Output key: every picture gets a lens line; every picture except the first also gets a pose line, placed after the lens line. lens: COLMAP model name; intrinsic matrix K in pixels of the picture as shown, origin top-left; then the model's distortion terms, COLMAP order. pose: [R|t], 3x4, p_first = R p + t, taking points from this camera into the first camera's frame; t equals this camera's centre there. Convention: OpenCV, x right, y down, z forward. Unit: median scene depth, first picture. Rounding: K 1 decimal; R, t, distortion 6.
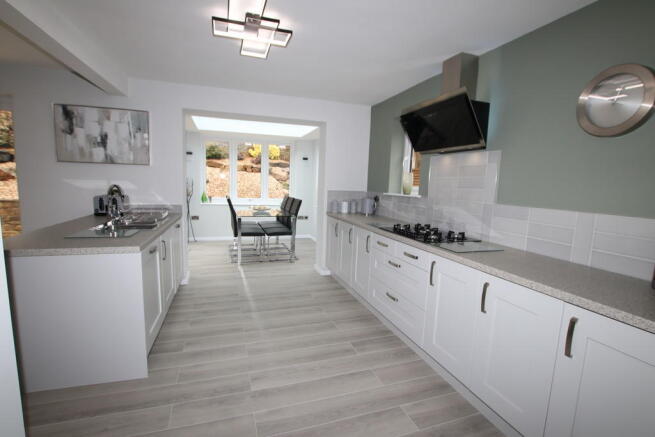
lens RADIAL K [[306.9, 0, 326.8], [0, 306.9, 218.7], [0, 0, 1]] dist [-0.027904, 0.000379]
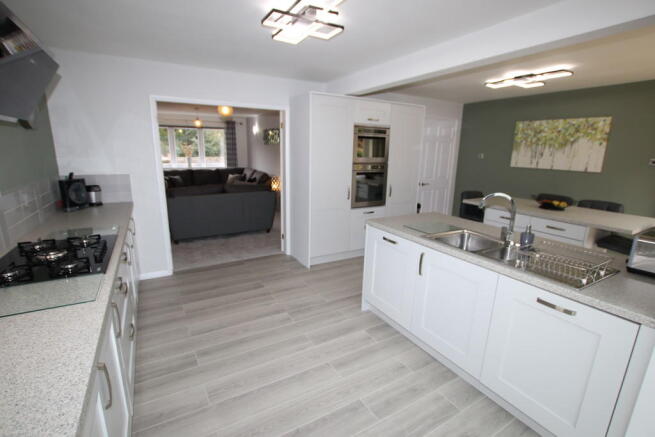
lens RADIAL K [[306.9, 0, 326.3], [0, 306.9, 221.0], [0, 0, 1]] dist [-0.027904, 0.000379]
pose [[-0.977565, -0.007834, -0.210490, -0.071251], [-0.079372, 0.939346, 0.333660, -0.213368], [0.195109, 0.342881, -0.918893, 1.312774]]
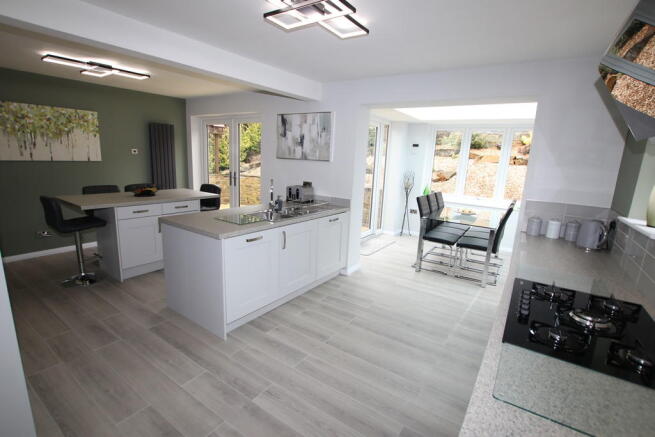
lens RADIAL K [[306.9, 0, 325.7], [0, 306.9, 219.4], [0, 0, 1]] dist [-0.027904, 0.000379]
pose [[0.603869, 0.152455, -0.782368, 0.331706], [-0.120577, 0.987715, 0.099402, -0.079845], [0.787911, 0.034310, 0.614833, 0.328371]]
